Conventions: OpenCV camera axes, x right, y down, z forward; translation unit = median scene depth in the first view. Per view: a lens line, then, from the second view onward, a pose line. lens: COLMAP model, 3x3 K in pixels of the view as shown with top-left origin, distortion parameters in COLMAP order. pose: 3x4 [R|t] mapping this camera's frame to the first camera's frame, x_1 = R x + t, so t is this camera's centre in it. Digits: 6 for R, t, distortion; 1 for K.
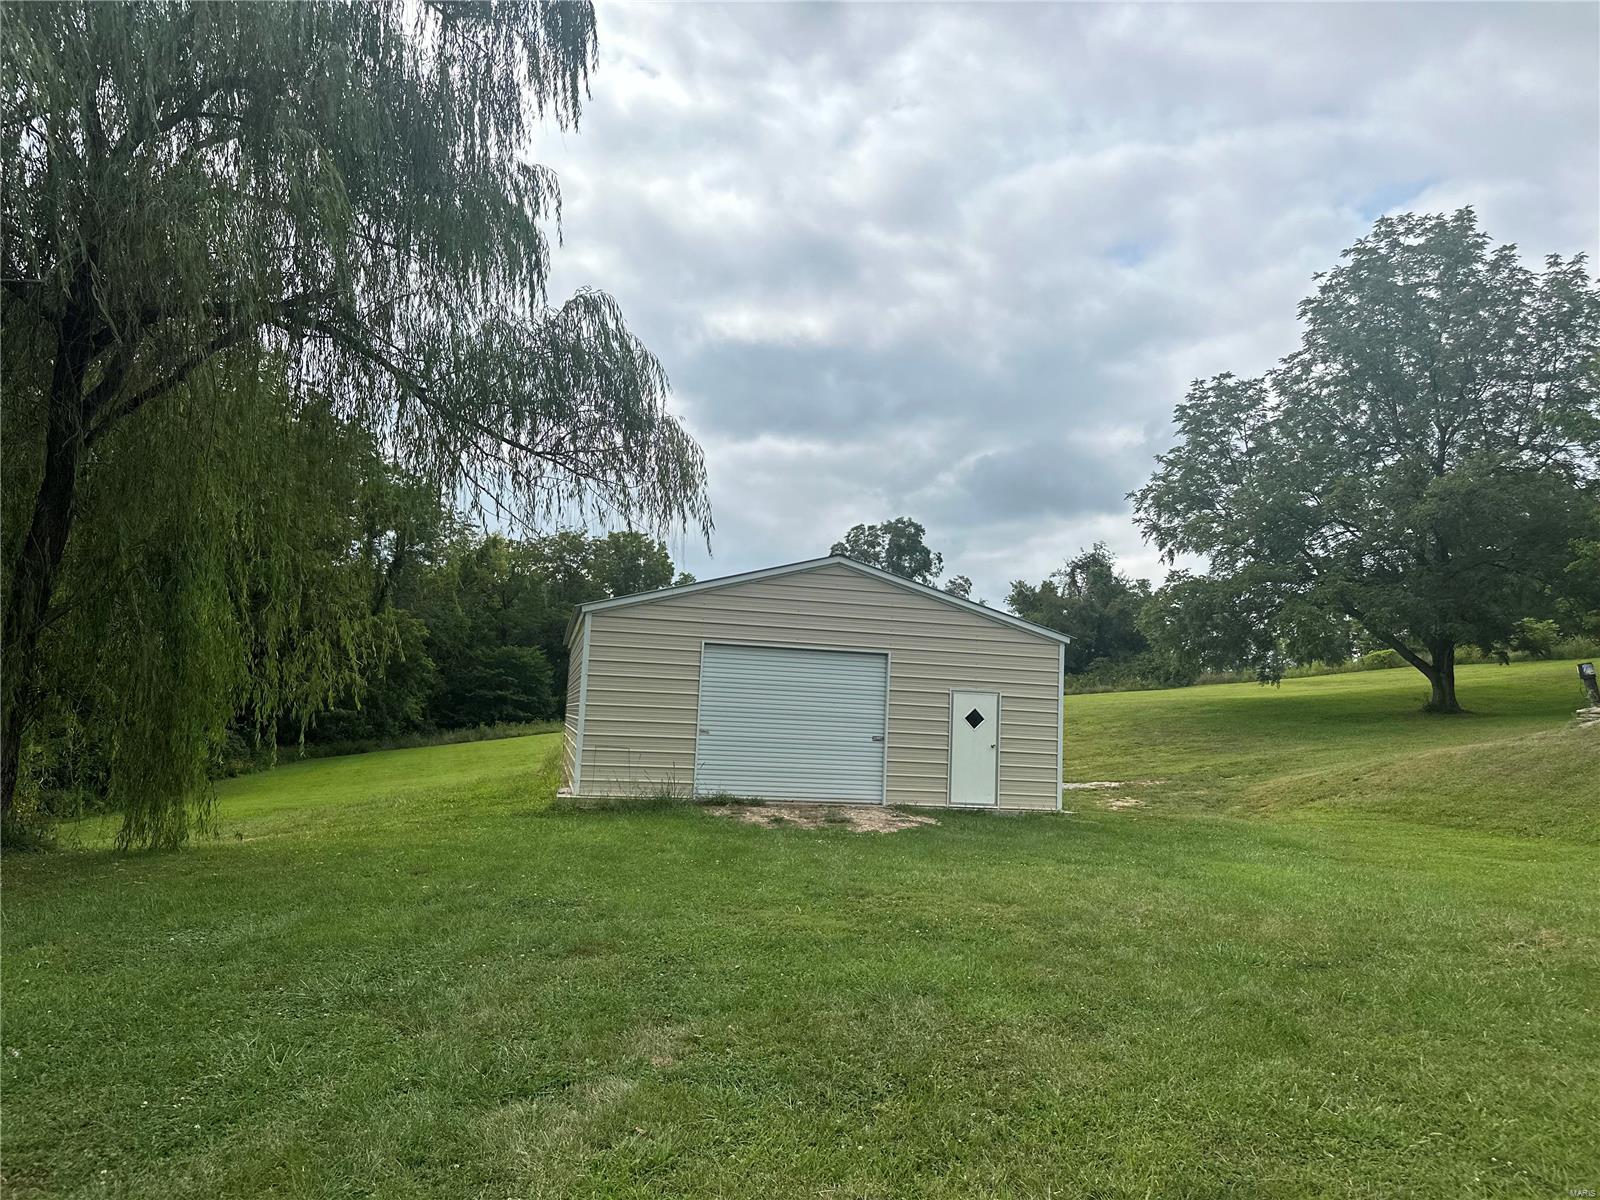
lens RADIAL K [[1107.9, 0, 800.0], [0, 1107.9, 600.0], [0, 0, 1]] dist [0.002067, -0.000437]
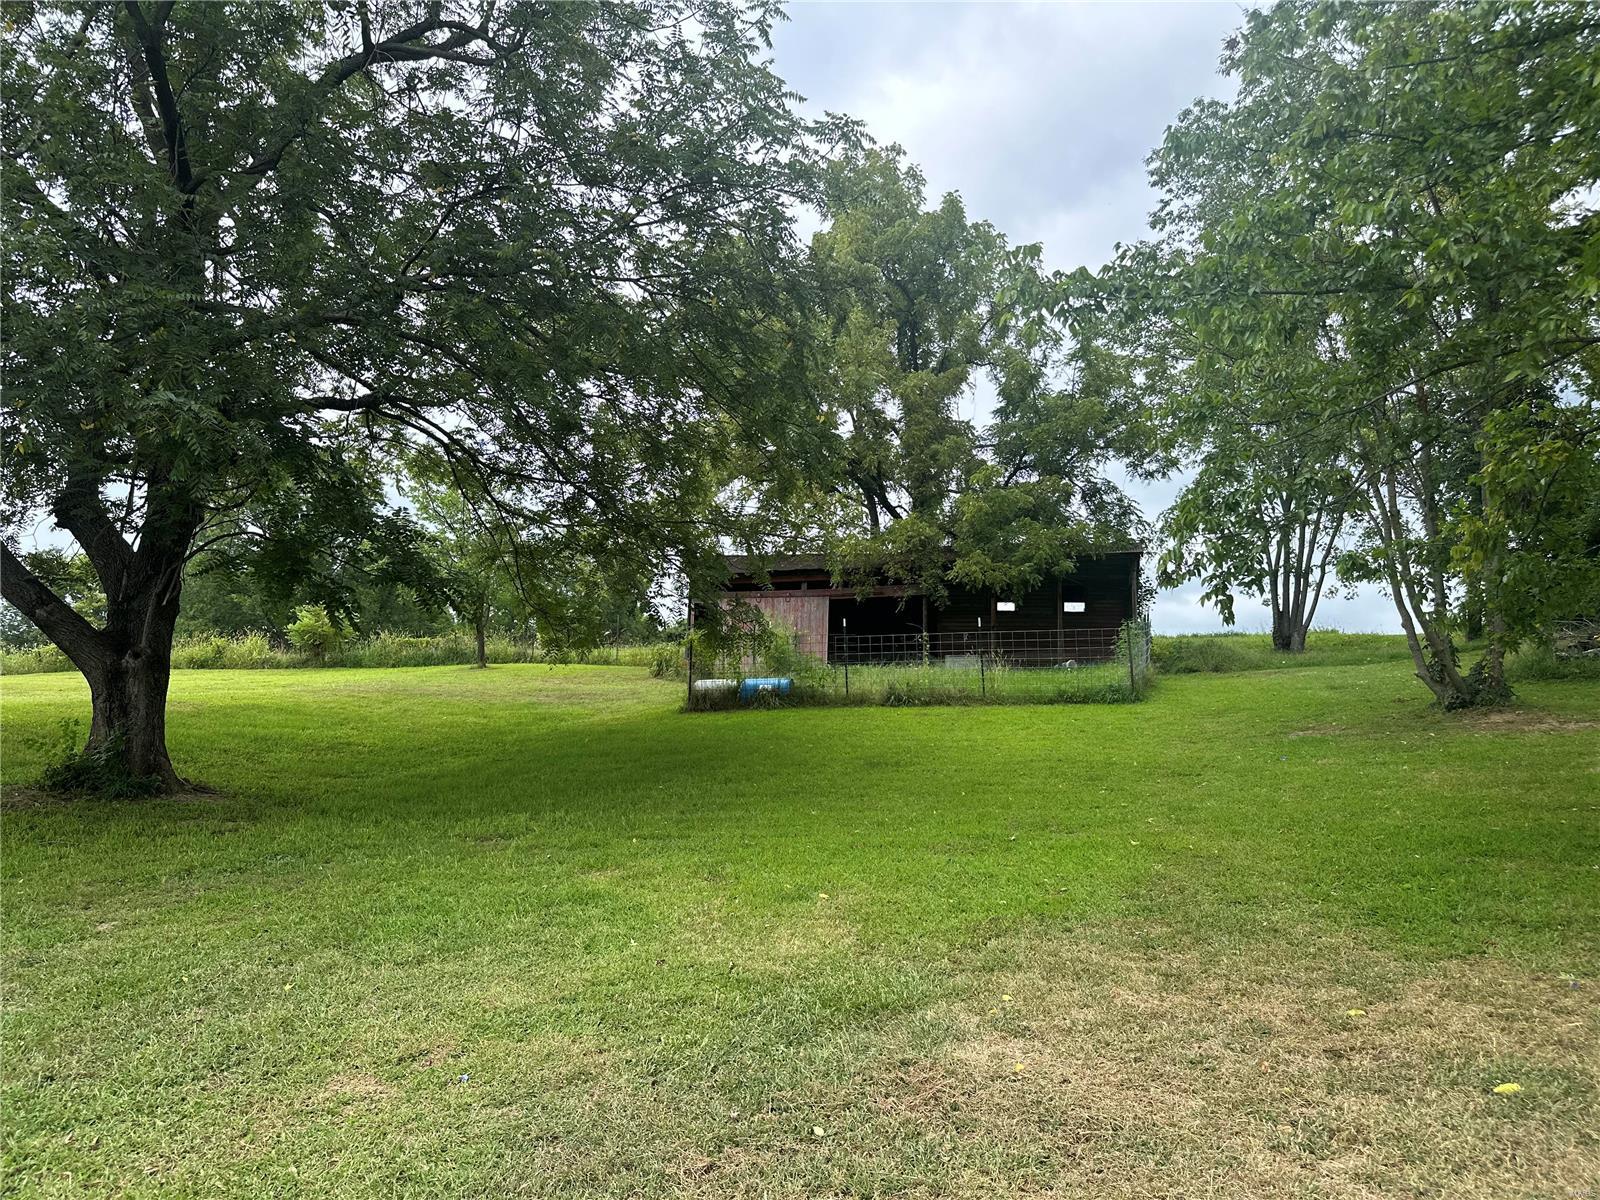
lens RADIAL K [[1107.9, 0, 800.0], [0, 1107.9, 600.0], [0, 0, 1]] dist [0.002067, -0.000437]
pose [[0.516010, 0.112890, 0.849111, 0.375406], [-0.100682, 0.992400, -0.070755, 0.048241], [-0.850645, -0.048980, 0.523454, 0.623970]]
